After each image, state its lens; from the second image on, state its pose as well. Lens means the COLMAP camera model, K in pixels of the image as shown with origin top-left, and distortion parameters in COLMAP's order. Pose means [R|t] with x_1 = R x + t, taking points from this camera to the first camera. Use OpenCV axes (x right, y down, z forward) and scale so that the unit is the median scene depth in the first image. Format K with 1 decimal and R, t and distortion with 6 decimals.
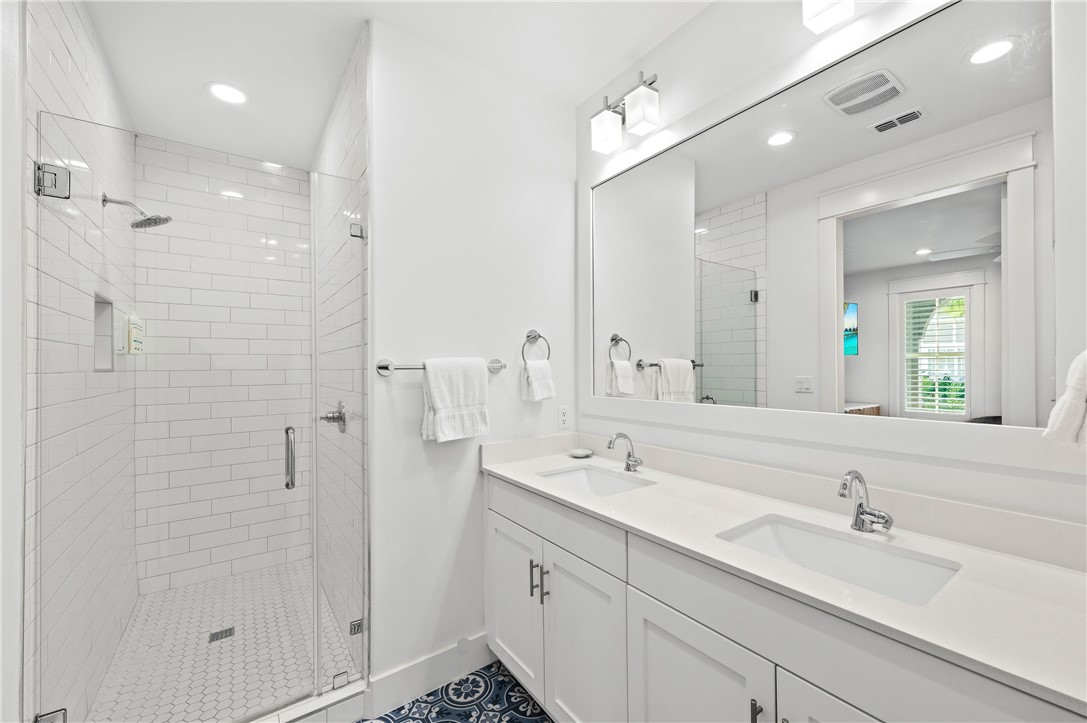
lens RADIAL K [[432.0, 0, 546.5], [0, 432.0, 364.6], [0, 0, 1]] dist [0.001946, 0.000993]
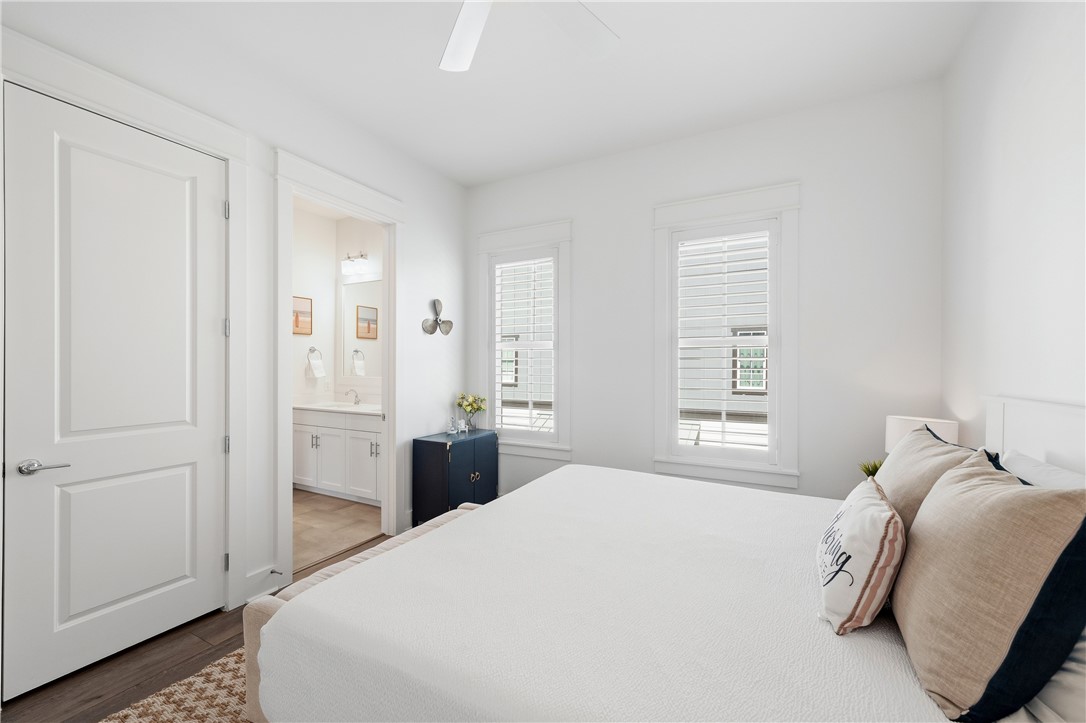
lens RADIAL K [[431.6, 0, 549.0], [0, 431.6, 365.3], [0, 0, 1]] dist [0.001946, 0.000993]
pose [[0.893484, 0.006041, 0.449054, 0.059517], [-0.004553, 0.999980, -0.004392, 0.023904], [-0.449072, 0.001880, 0.893494, -1.701831]]
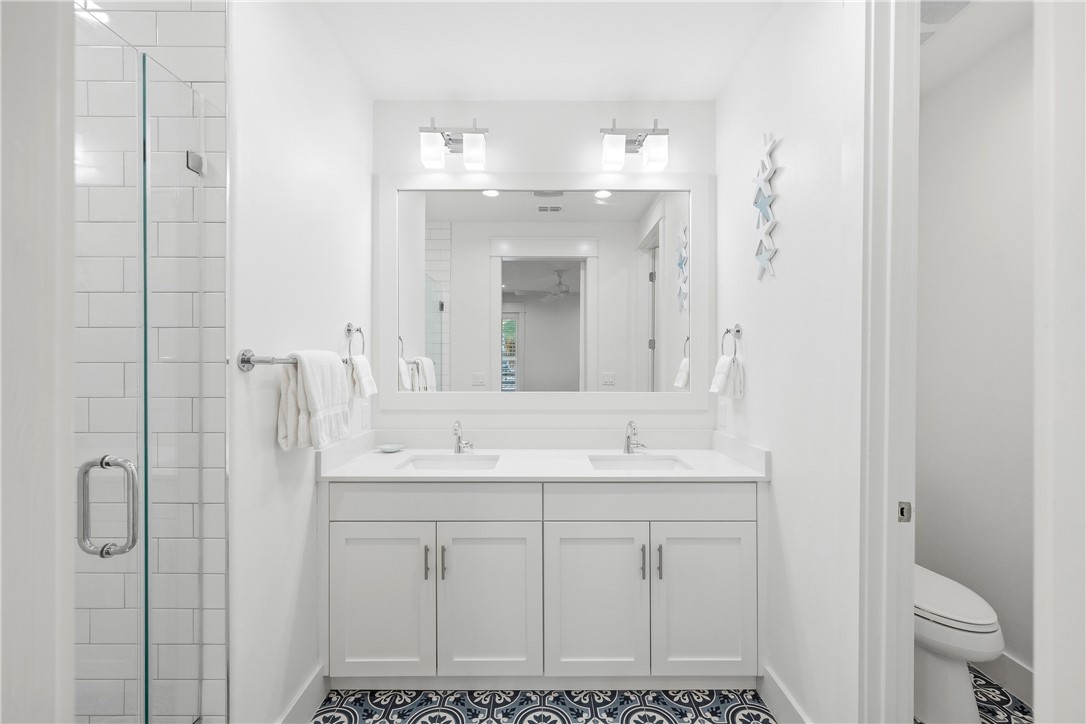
lens RADIAL K [[431.6, 0, 545.9], [0, 431.6, 362.2], [0, 0, 1]] dist [0.001946, 0.000993]
pose [[0.593843, 0.014331, 0.804453, -0.583762], [-0.009864, 0.999896, -0.010531, 0.010962], [-0.804520, -0.001681, 0.593923, 0.113027]]
